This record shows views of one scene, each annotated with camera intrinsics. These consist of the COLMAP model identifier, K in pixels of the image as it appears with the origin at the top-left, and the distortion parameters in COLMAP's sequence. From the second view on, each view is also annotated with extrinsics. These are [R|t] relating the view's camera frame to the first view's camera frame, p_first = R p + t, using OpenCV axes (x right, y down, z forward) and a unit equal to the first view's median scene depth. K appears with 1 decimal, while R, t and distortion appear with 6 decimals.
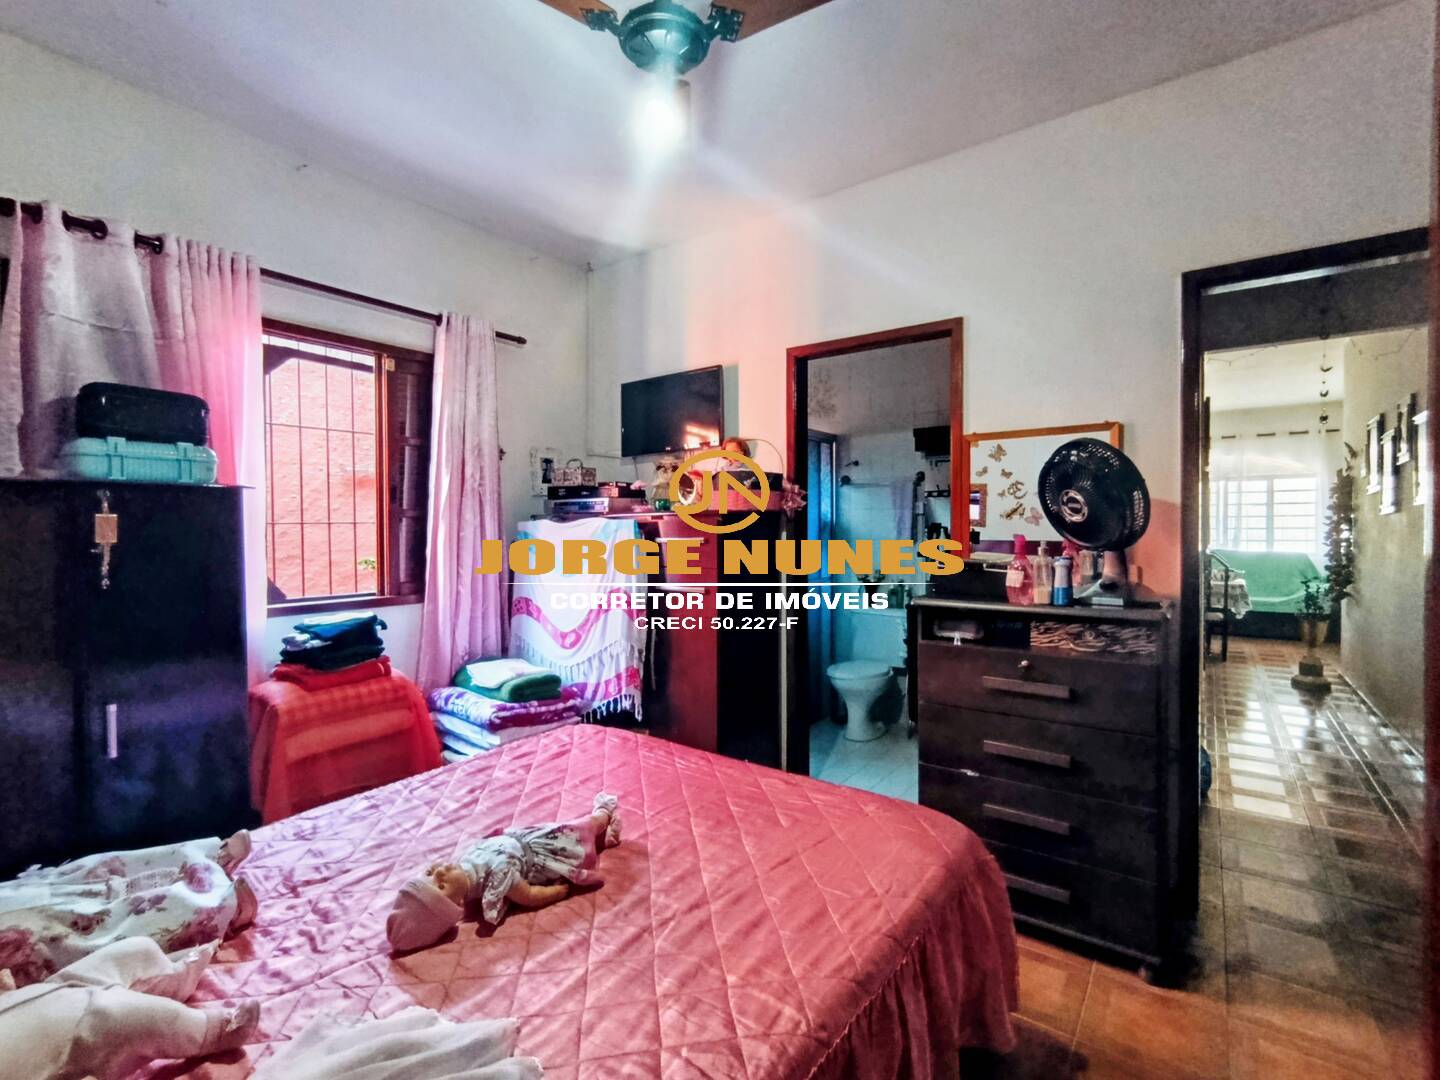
lens RADIAL K [[649.7, 0, 733.1], [0, 649.7, 536.9], [0, 0, 1]] dist [0.003081, 0.001446]
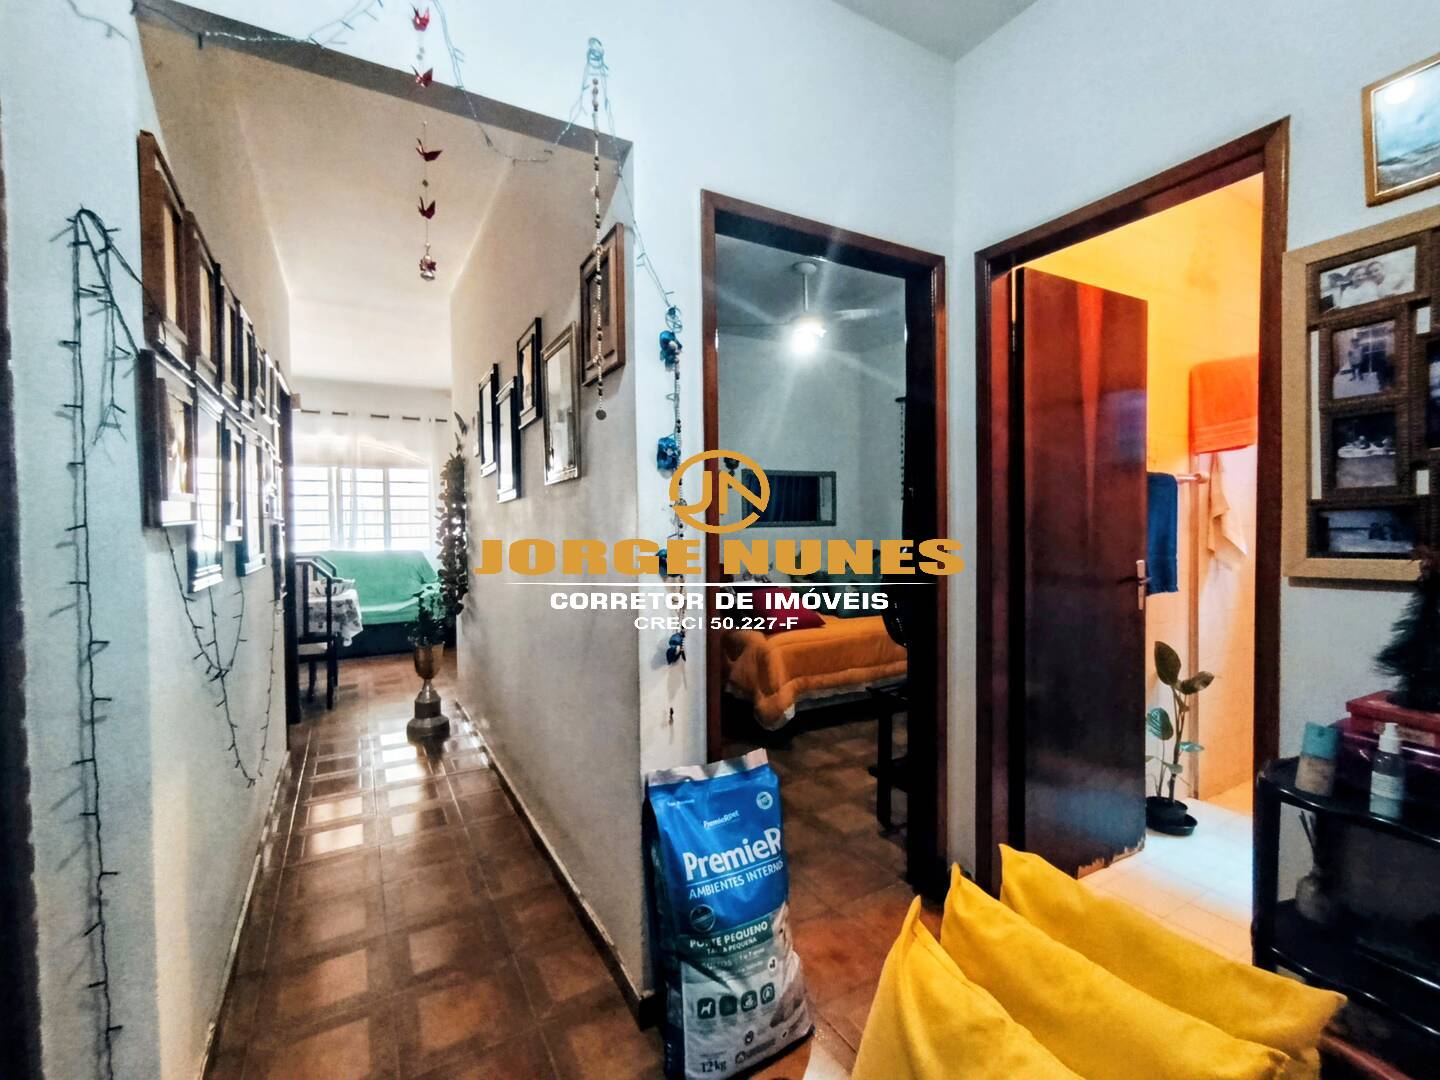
lens RADIAL K [[649.7, 0, 729.5], [0, 649.7, 536.7], [0, 0, 1]] dist [0.003081, 0.001446]
pose [[0.401004, -0.023634, 0.915772, 0.277028], [0.019866, 0.999656, 0.017100, -0.002652], [-0.915861, 0.011336, 0.401335, 0.303681]]
